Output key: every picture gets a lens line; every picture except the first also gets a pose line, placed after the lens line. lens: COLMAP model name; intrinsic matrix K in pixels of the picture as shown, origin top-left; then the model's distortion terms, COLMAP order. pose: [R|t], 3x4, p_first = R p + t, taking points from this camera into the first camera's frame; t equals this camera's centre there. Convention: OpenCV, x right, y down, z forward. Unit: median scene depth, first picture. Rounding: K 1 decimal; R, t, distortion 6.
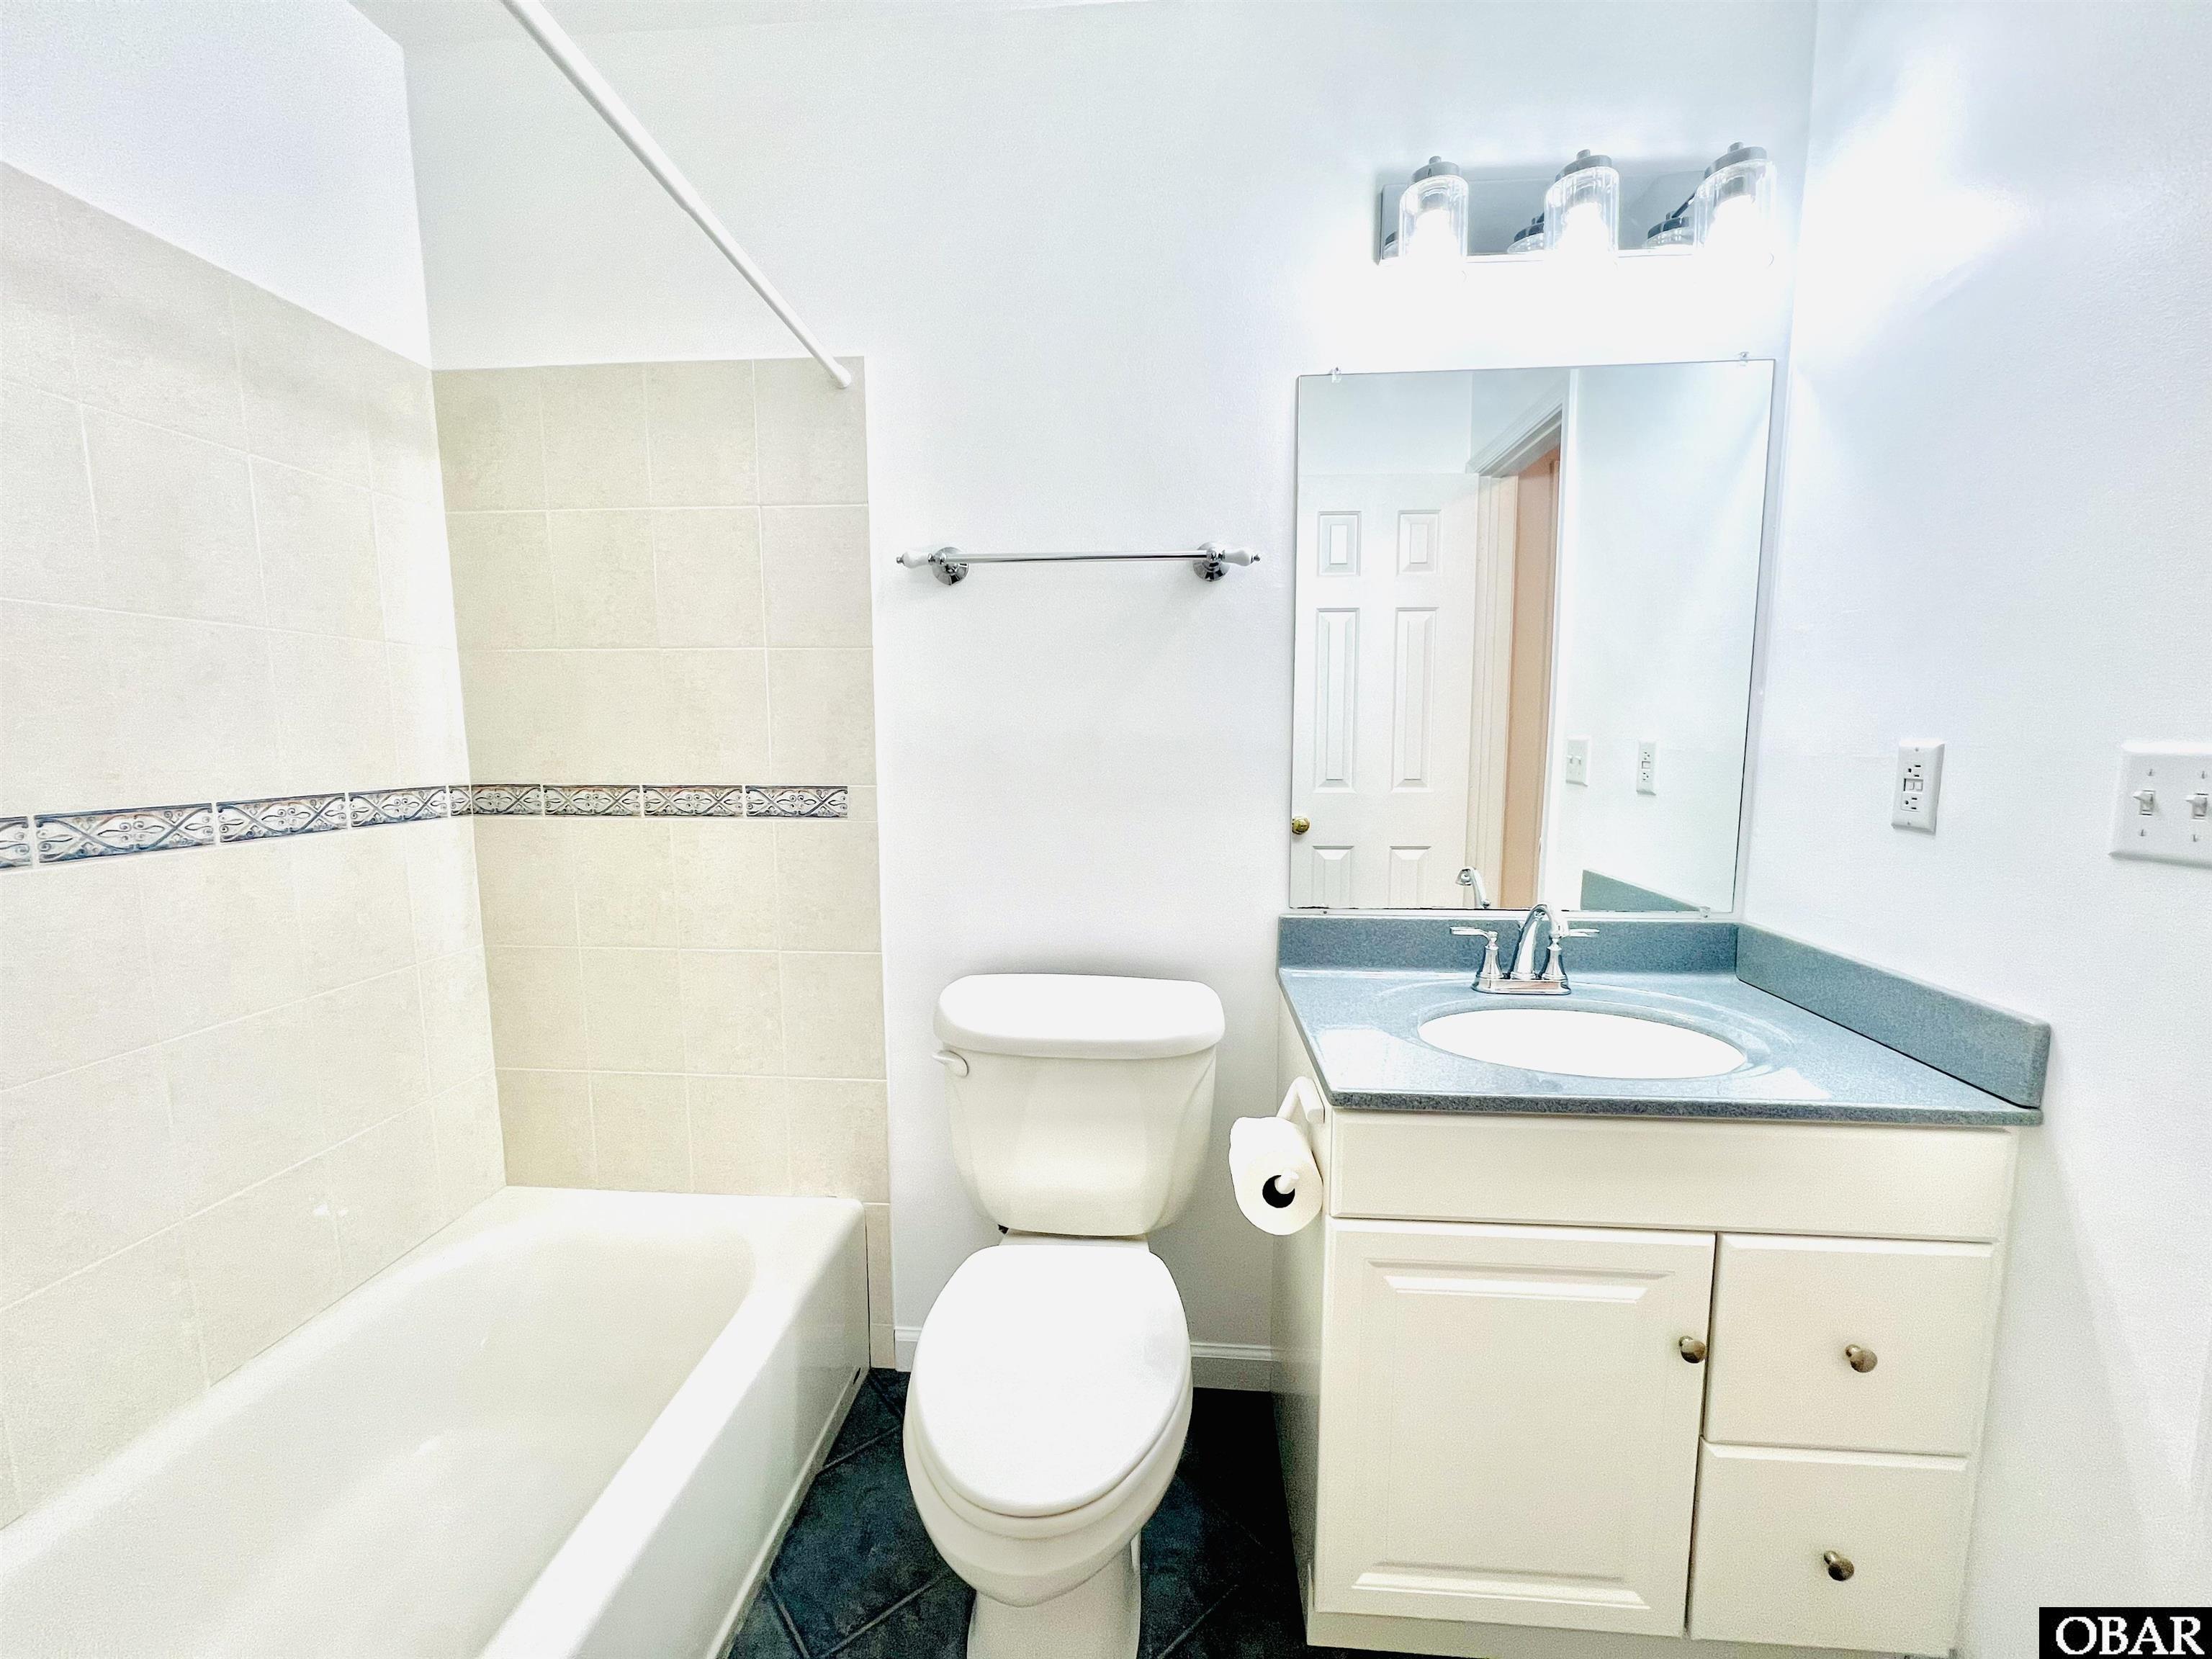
lens RADIAL K [[879.8, 0, 1106.0], [0, 879.8, 829.5], [0, 0, 1]] dist [-0.001088, -0.000103]
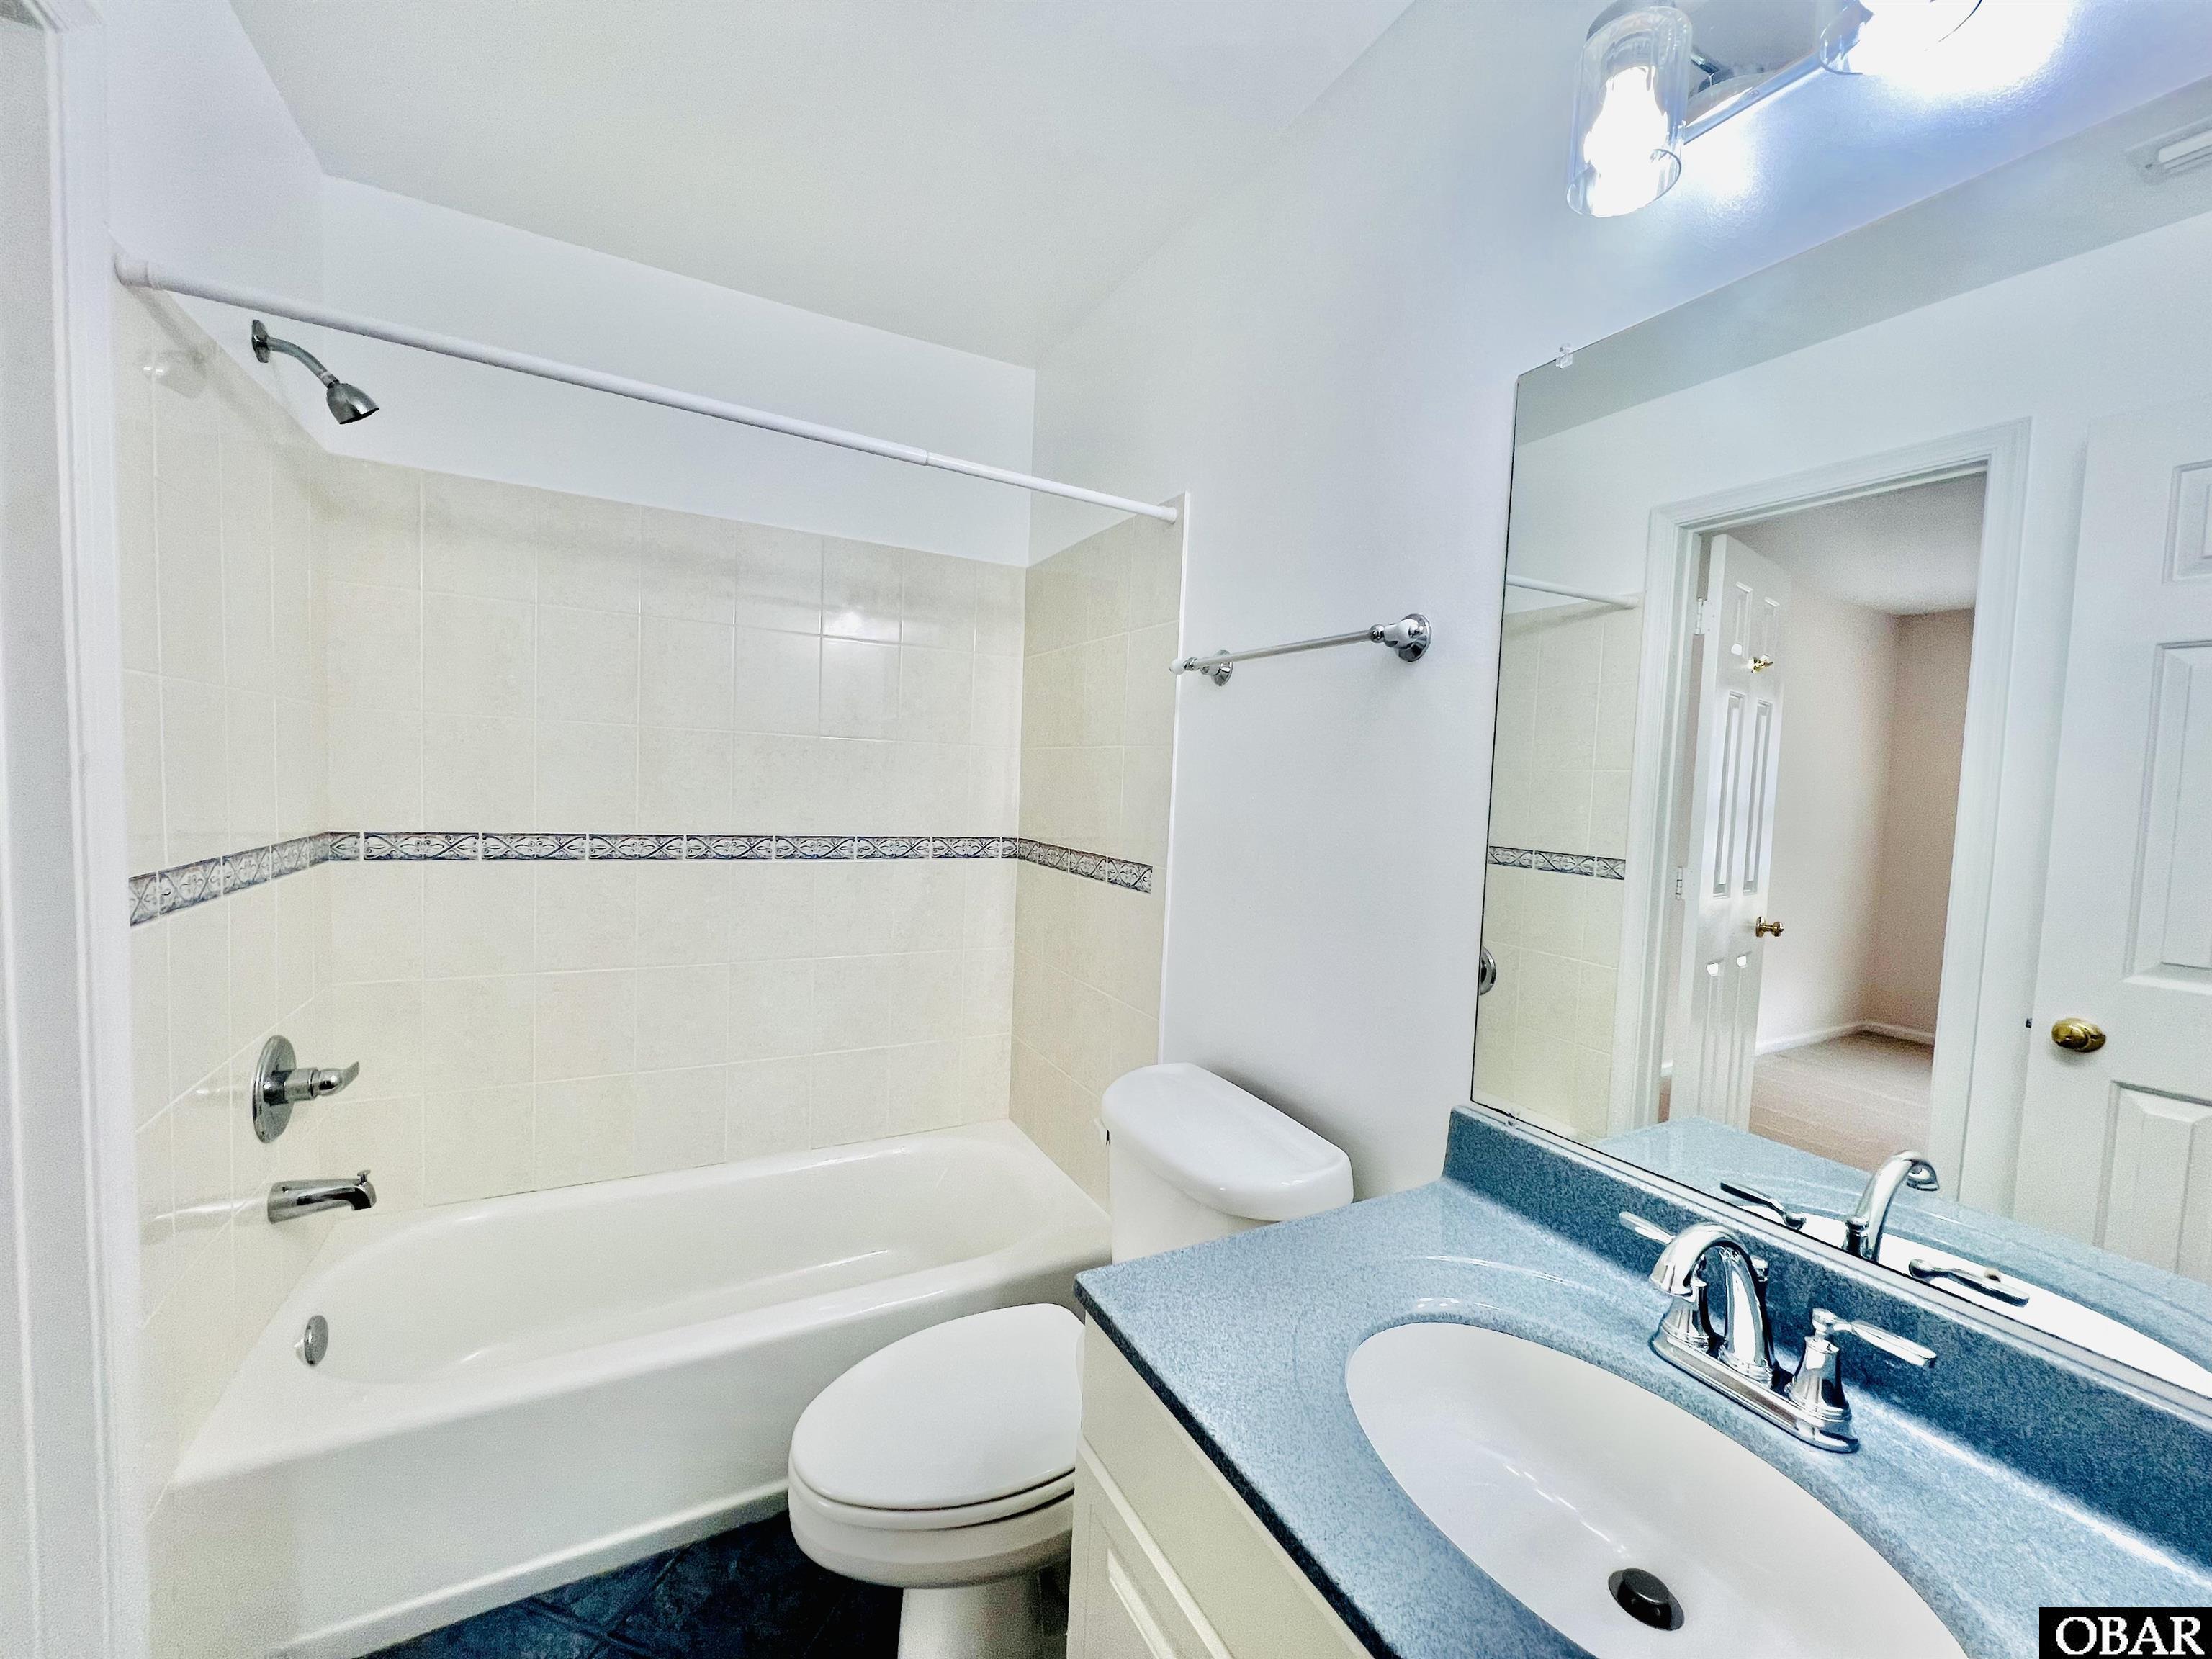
lens RADIAL K [[879.8, 0, 1106.0], [0, 879.8, 829.5], [0, 0, 1]] dist [-0.001088, -0.000103]
pose [[0.537084, 0.072131, -0.840439, 0.637827], [-0.135183, 0.990820, -0.001351, -0.088695], [0.832626, 0.114339, 0.541904, 0.342445]]
